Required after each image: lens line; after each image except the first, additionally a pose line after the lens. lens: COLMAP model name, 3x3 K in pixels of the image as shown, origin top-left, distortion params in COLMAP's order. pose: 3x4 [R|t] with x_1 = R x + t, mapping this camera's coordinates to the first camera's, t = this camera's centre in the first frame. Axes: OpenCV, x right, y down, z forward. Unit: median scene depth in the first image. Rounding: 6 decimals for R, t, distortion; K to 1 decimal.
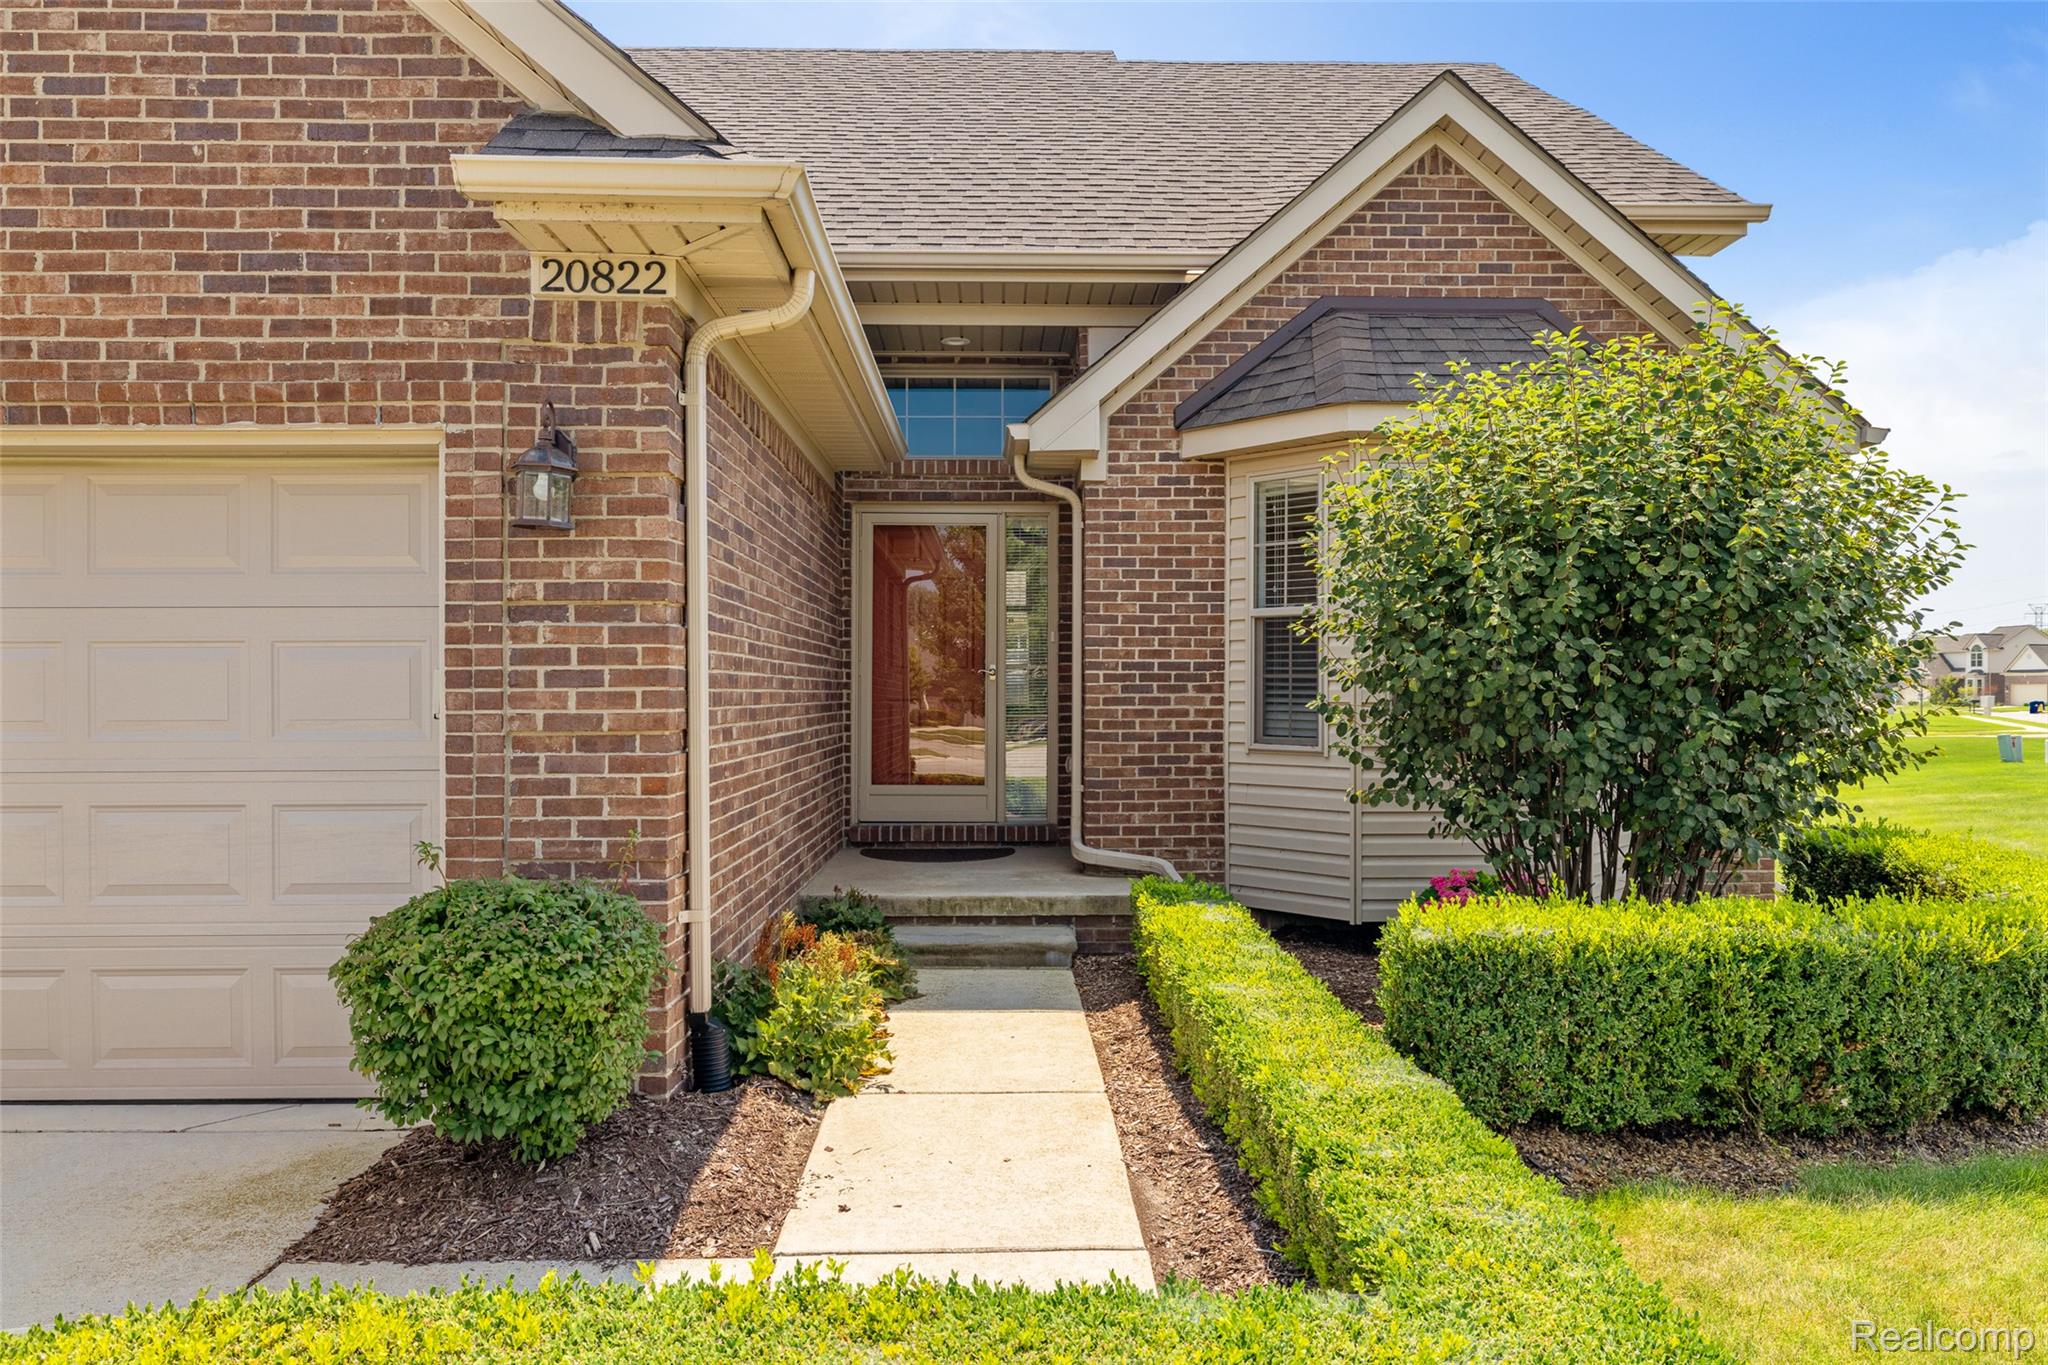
lens RADIAL K [[1353.9, 0, 1025.3], [0, 1353.9, 698.8], [0, 0, 1]] dist [0.001004, 0.000374]
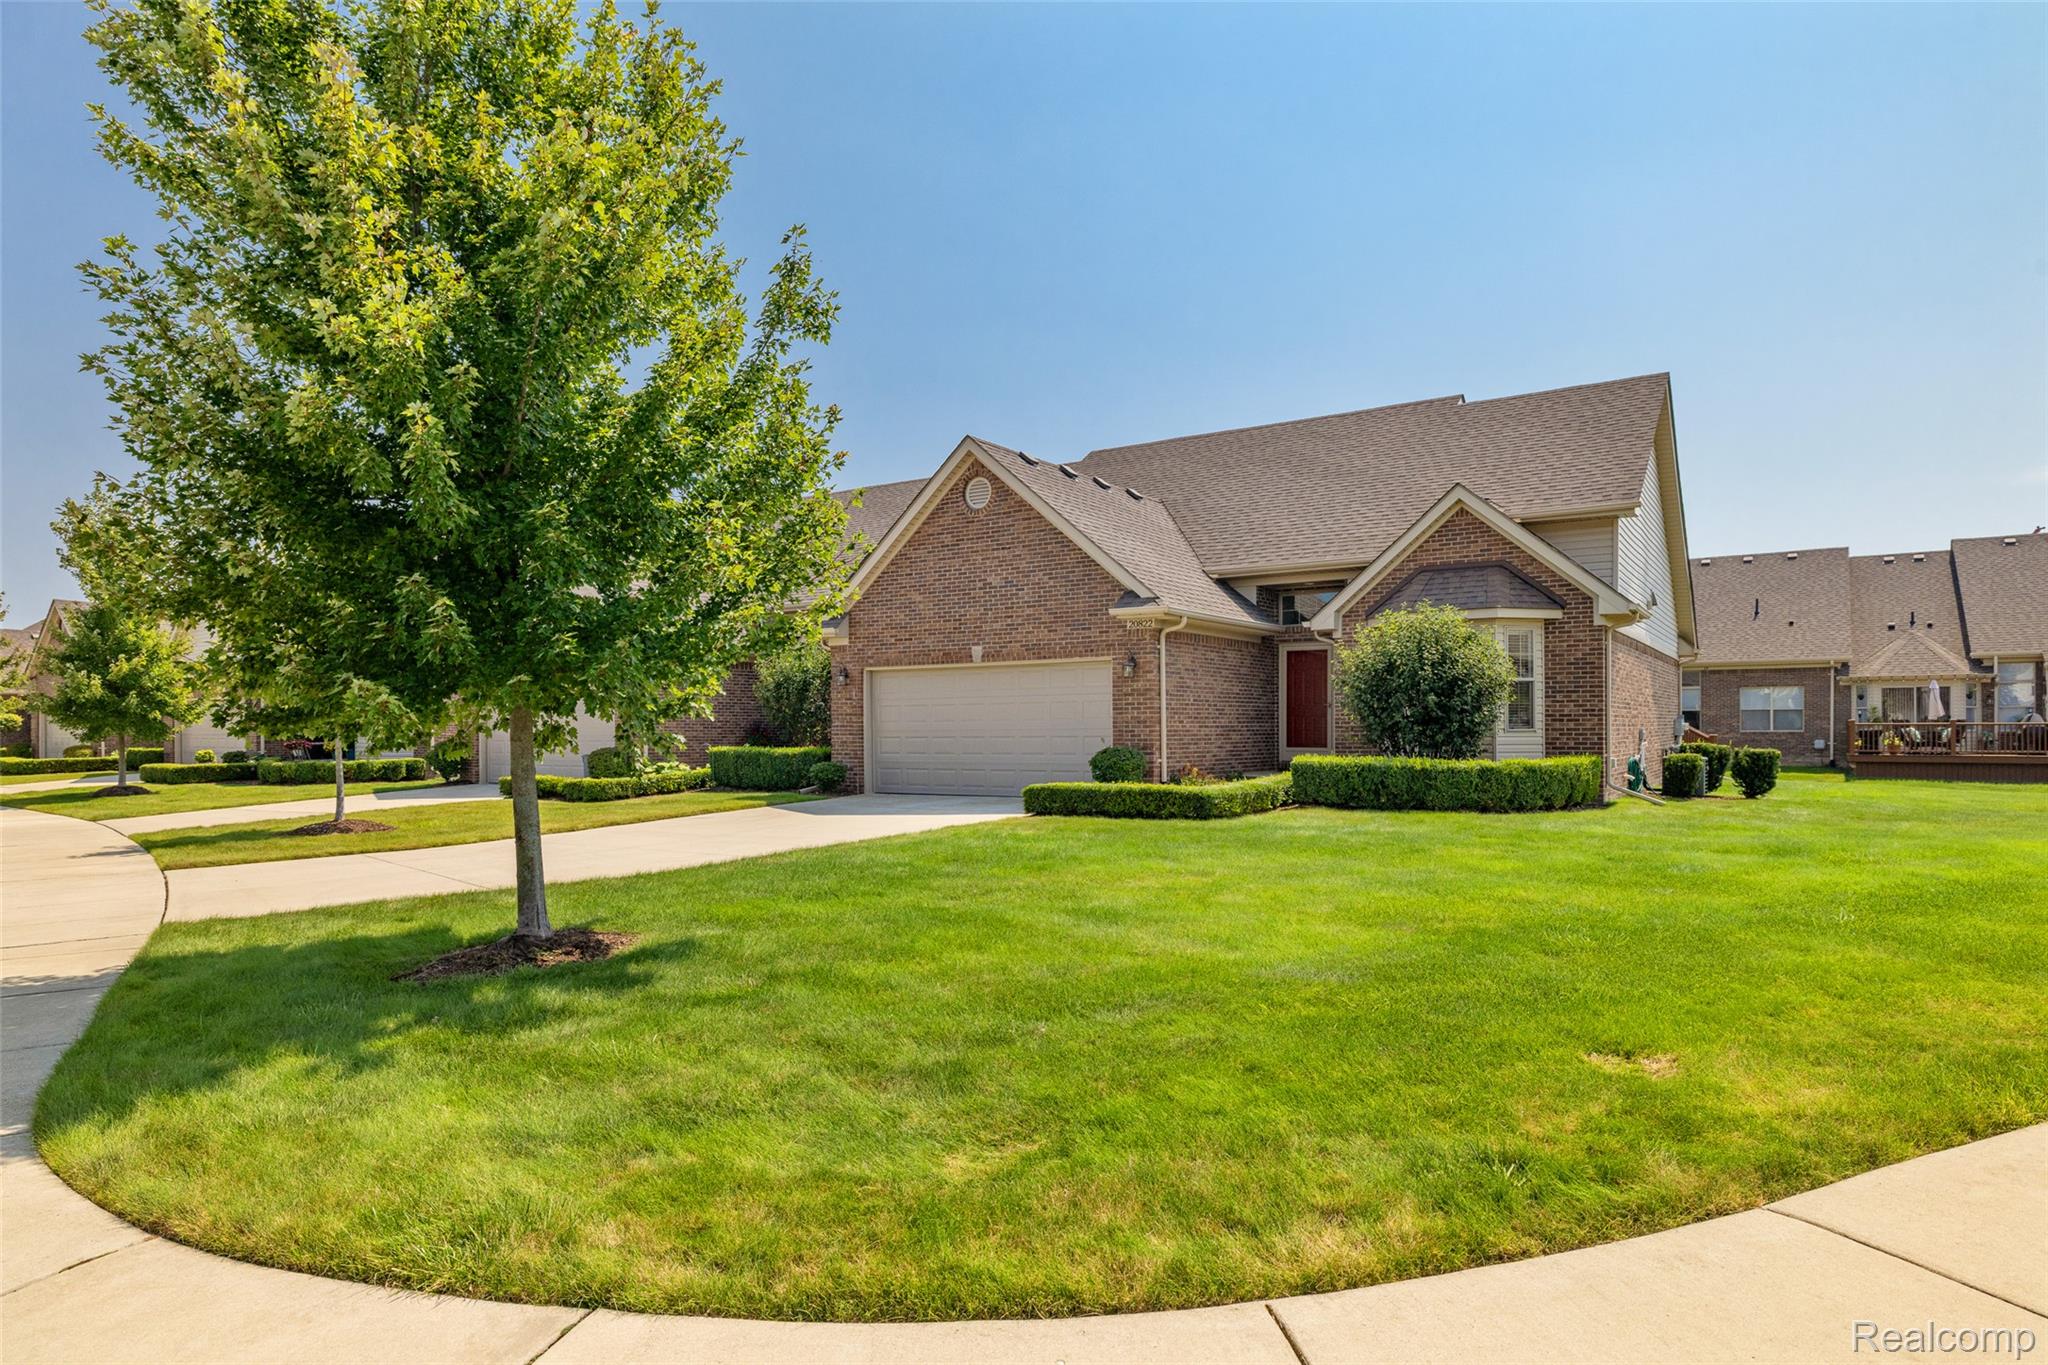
lens RADIAL K [[1175.2, 0, 1029.0], [0, 1175.2, 715.0], [0, 0, 1]] dist [0.002227, 0.000331]
pose [[0.823906, -0.010541, -0.566629, 1.689200], [0.002795, 0.999890, -0.014536, 0.066575], [0.566720, 0.010393, 0.823845, -2.600963]]
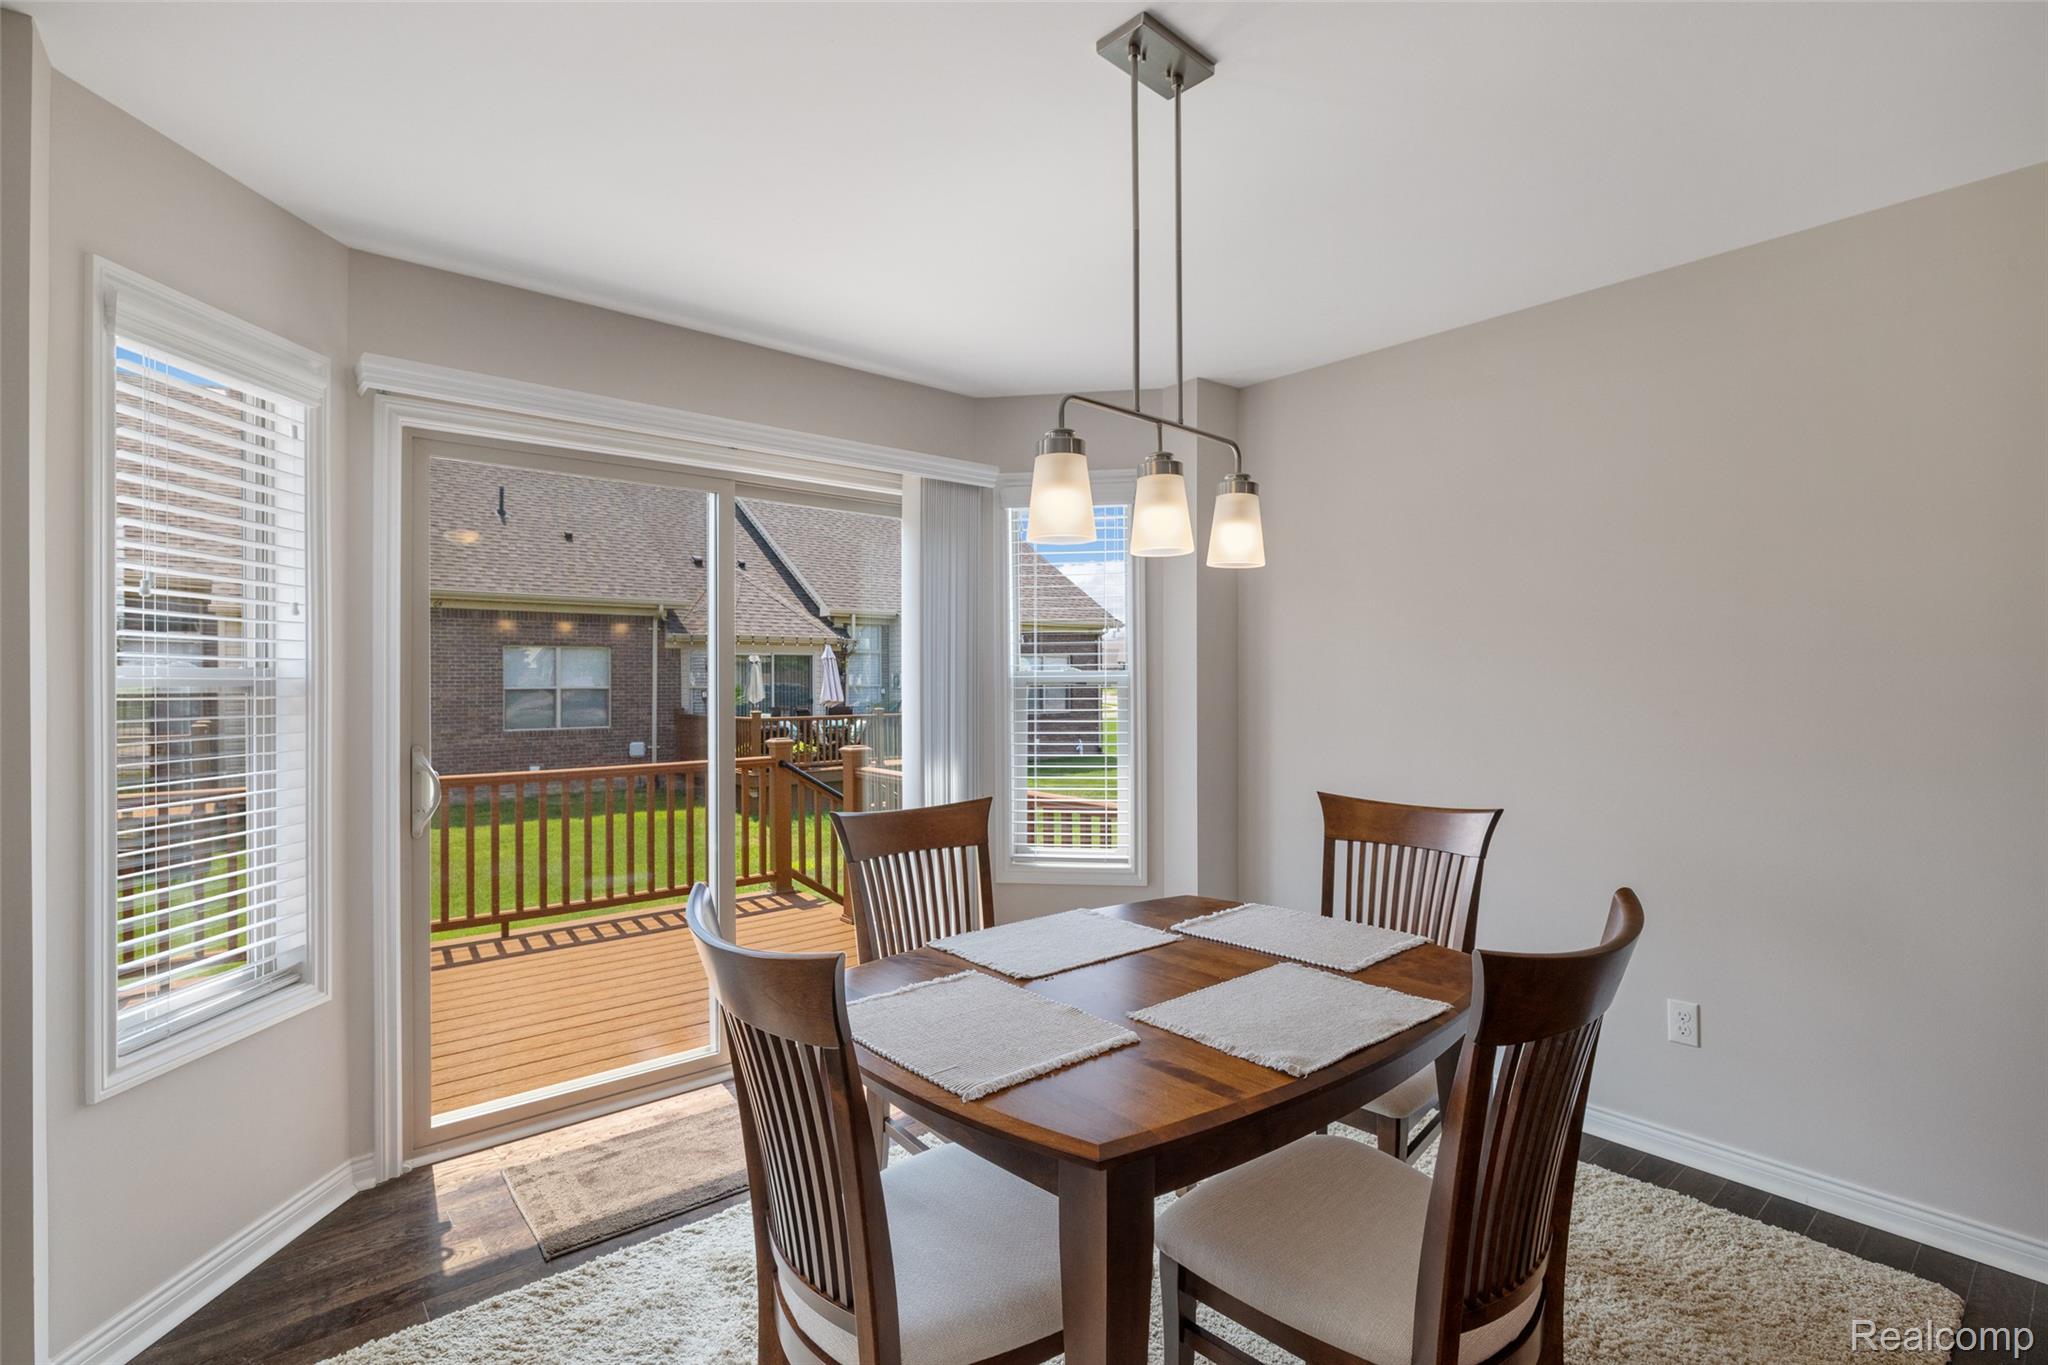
lens RADIAL K [[965.2, 0, 1014.5], [0, 965.2, 678.7], [0, 0, 1]] dist [0.001175, 0.001288]
pose [[0.780175, -0.004930, 0.625542, 0.182953], [0.007294, 0.999973, -0.001216, -0.121079], [-0.625519, 0.005511, 0.780189, 4.029560]]
